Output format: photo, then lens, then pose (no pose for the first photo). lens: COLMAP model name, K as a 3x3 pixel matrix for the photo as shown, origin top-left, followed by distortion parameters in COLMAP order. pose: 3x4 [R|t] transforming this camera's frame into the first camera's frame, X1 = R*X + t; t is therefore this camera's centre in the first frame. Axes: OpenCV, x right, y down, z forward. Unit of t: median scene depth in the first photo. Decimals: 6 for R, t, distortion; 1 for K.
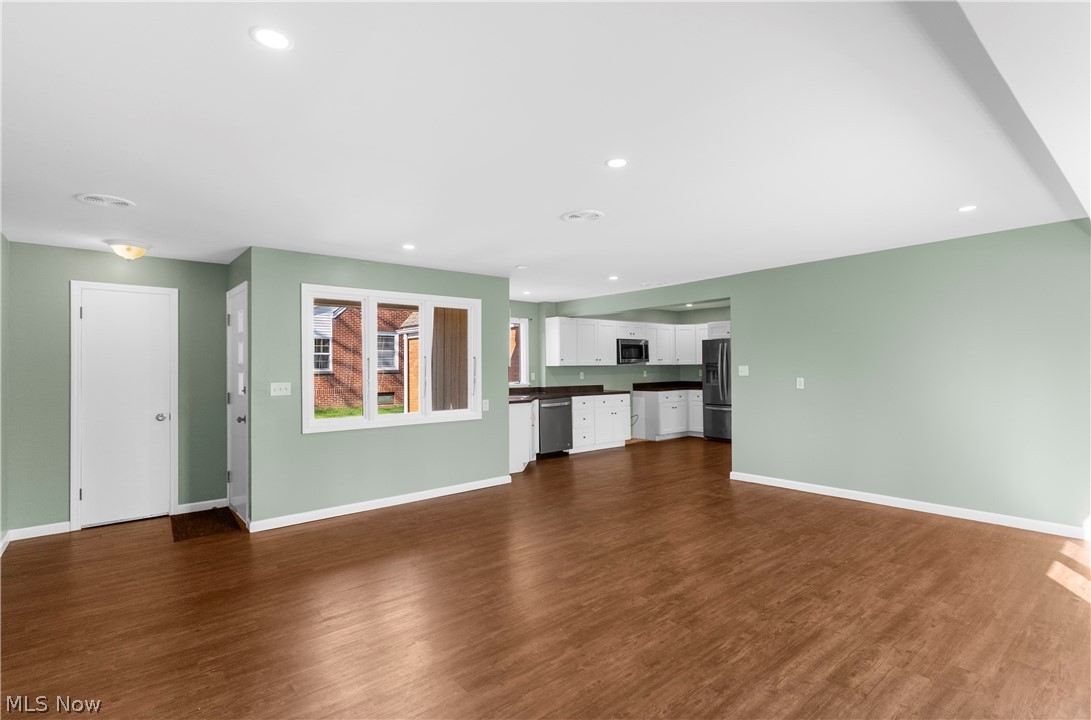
lens RADIAL K [[523.5, 0, 551.4], [0, 523.5, 361.8], [0, 0, 1]] dist [0.000515, 0.000756]
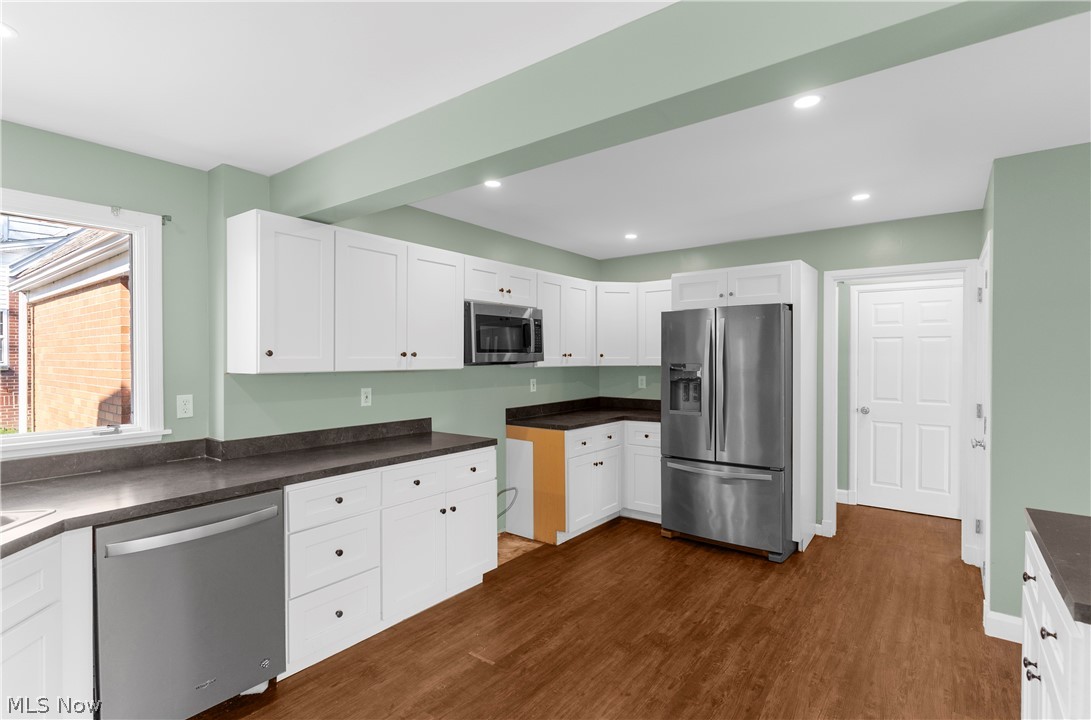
lens RADIAL K [[523.5, 0, 550.3], [0, 523.5, 352.7], [0, 0, 1]] dist [0.000515, 0.000756]
pose [[0.974819, 0.011797, 0.222687, 0.100873], [-0.011597, 0.999930, -0.002207, -0.005068], [-0.222697, -0.000431, 0.974888, 0.610764]]
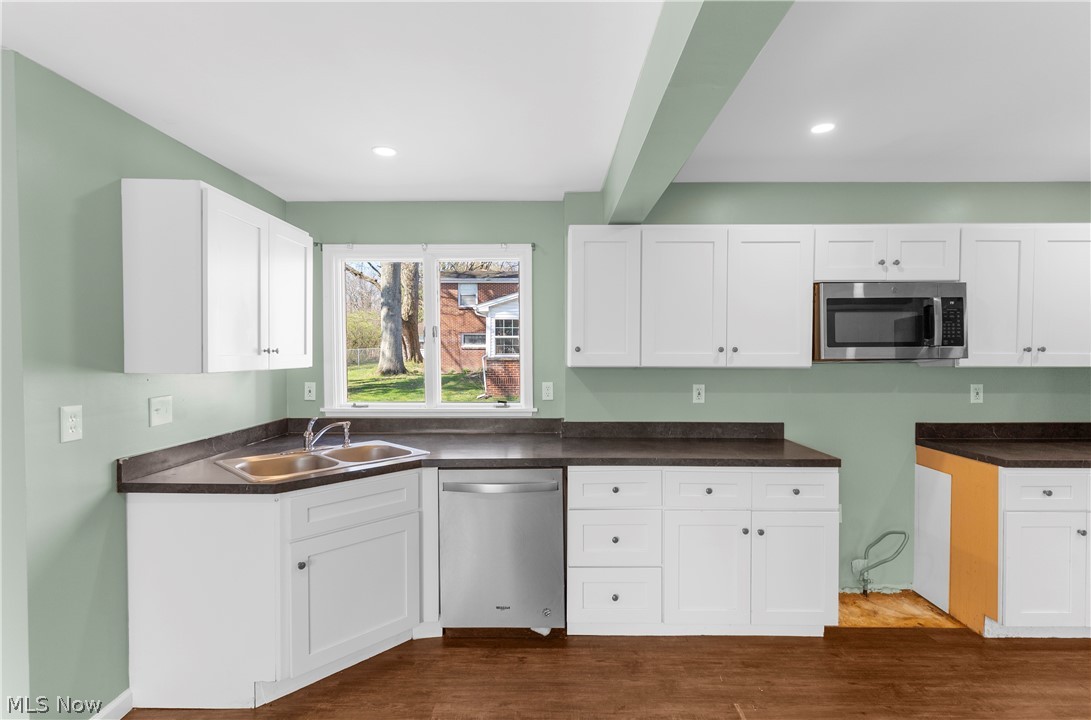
lens RADIAL K [[523.5, 0, 546.3], [0, 523.5, 356.7], [0, 0, 1]] dist [0.000515, 0.000756]
pose [[0.755981, 0.016781, -0.654378, 0.209266], [-0.001513, 0.999713, 0.023890, -0.006755], [0.654592, -0.017070, 0.755790, 0.660981]]
